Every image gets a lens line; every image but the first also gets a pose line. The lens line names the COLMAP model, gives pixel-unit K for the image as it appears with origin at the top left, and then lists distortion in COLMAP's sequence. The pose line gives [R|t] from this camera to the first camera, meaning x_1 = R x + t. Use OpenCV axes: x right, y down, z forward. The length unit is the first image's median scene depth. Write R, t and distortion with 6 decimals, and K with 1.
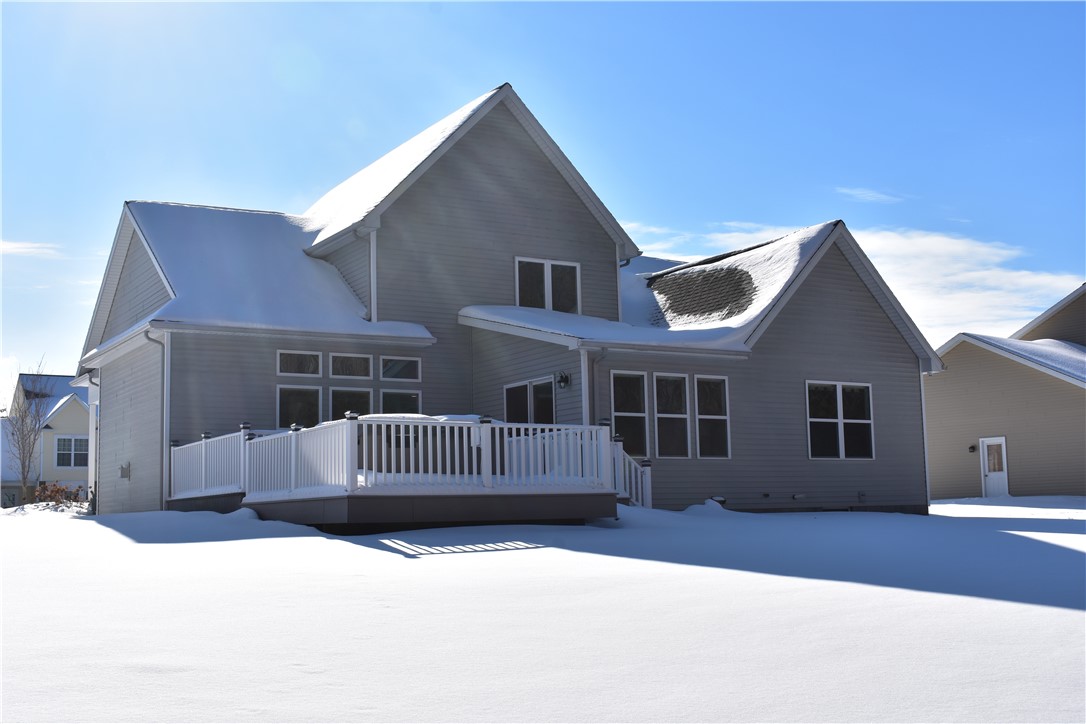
lens RADIAL K [[1251.7, 0, 543.0], [0, 1251.7, 362.0], [0, 0, 1]] dist [-0.056037, 0.005634]
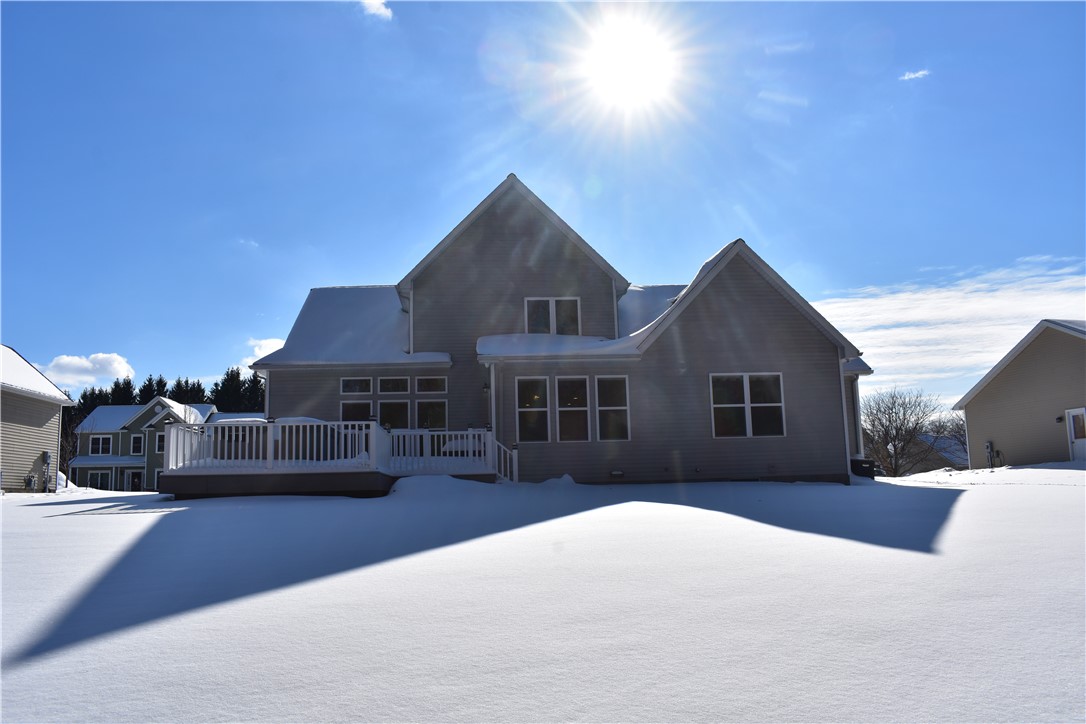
lens RADIAL K [[844.2, 0, 543.0], [0, 844.2, 362.0], [0, 0, 1]] dist [-0.092822, 0.002244]
pose [[0.893750, -0.073736, -0.442464, 0.429486], [0.064296, 0.997270, -0.036319, 0.022652], [0.443934, 0.004011, 0.896051, 0.193980]]
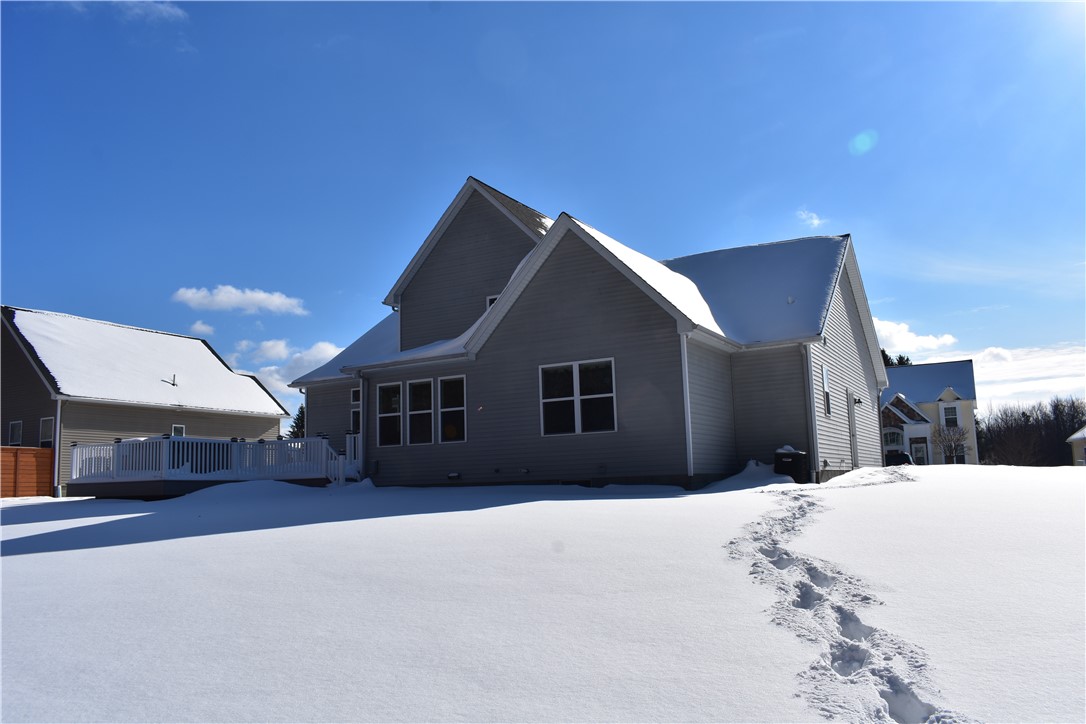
lens RADIAL K [[844.2, 0, 543.0], [0, 844.2, 362.0], [0, 0, 1]] dist [-0.092822, 0.002244]
pose [[0.480310, -0.122768, -0.868464, 0.867860], [0.130423, 0.989145, -0.067696, 0.062701], [0.867348, -0.080753, 0.491108, 0.634101]]
